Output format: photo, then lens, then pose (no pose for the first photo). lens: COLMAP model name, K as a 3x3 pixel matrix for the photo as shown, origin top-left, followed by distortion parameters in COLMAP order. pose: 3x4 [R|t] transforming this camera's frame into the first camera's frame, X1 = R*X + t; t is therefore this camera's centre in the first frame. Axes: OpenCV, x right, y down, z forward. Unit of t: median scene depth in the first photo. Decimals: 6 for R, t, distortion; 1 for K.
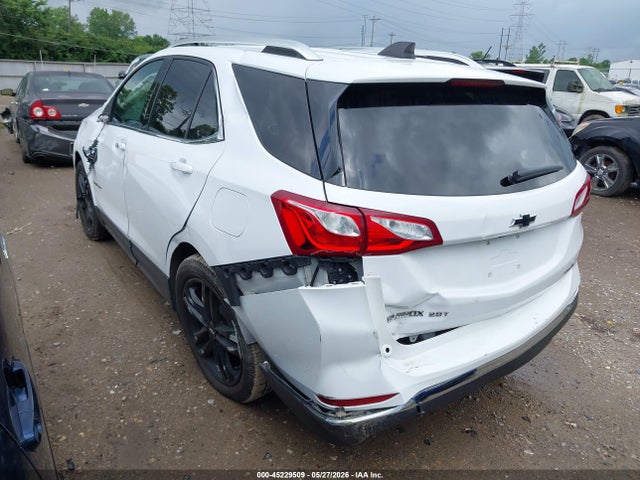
lens RADIAL K [[499.4, 0, 318.6], [0, 499.4, 238.8], [0, 0, 1]] dist [0.000350, -0.004948]
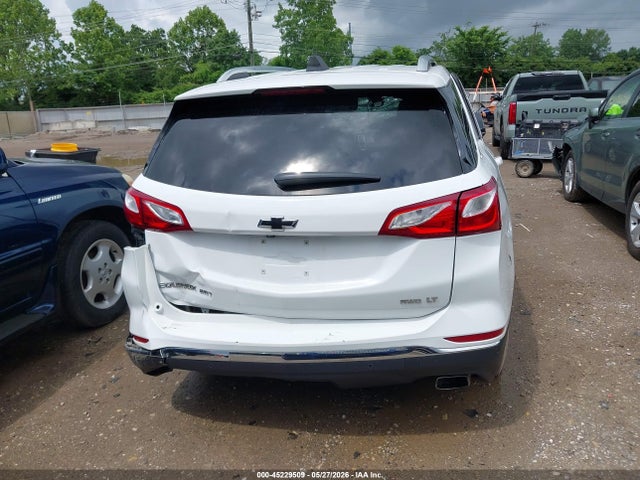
lens RADIAL K [[501.6, 0, 318.6], [0, 501.6, 241.2], [0, 0, 1]] dist [0.003739, -0.010197]
pose [[0.676310, 0.136439, -0.723871, 1.121288], [-0.163950, 0.985928, 0.032655, -0.043841], [0.718140, 0.096594, 0.689162, 0.333779]]
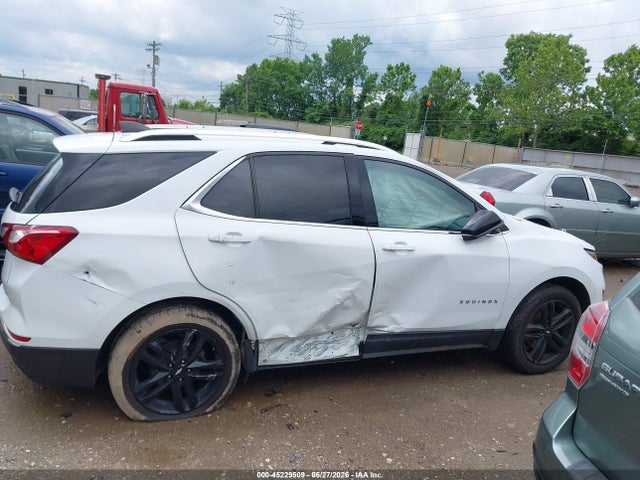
lens RADIAL K [[506.4, 0, 323.7], [0, 506.4, 240.7], [0, 0, 1]] dist [0.011519, 0.005282]
pose [[-0.191482, 0.160290, -0.968319, 1.734052], [-0.397780, 0.889246, 0.225860, -0.713284], [0.897277, 0.428426, -0.106515, 2.011513]]
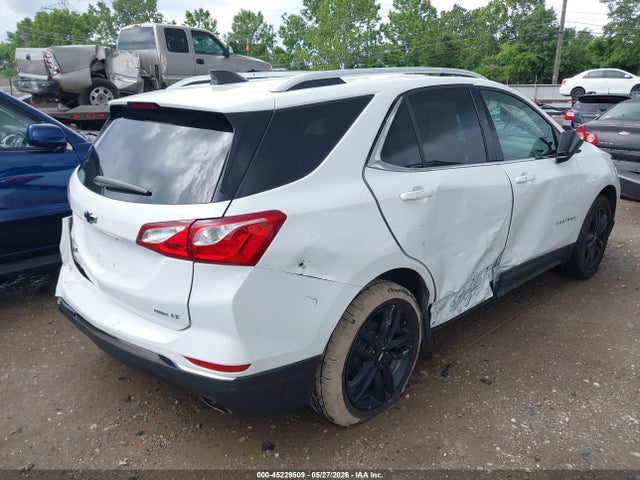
lens RADIAL K [[503.1, 0, 320.0], [0, 503.1, 240.0], [0, 0, 1]] dist [-0.009041, 0.005357]
pose [[0.167683, 0.254208, -0.952502, 1.553243], [-0.302523, 0.932835, 0.195701, -0.362517], [0.938276, 0.255338, 0.233324, 1.159666]]
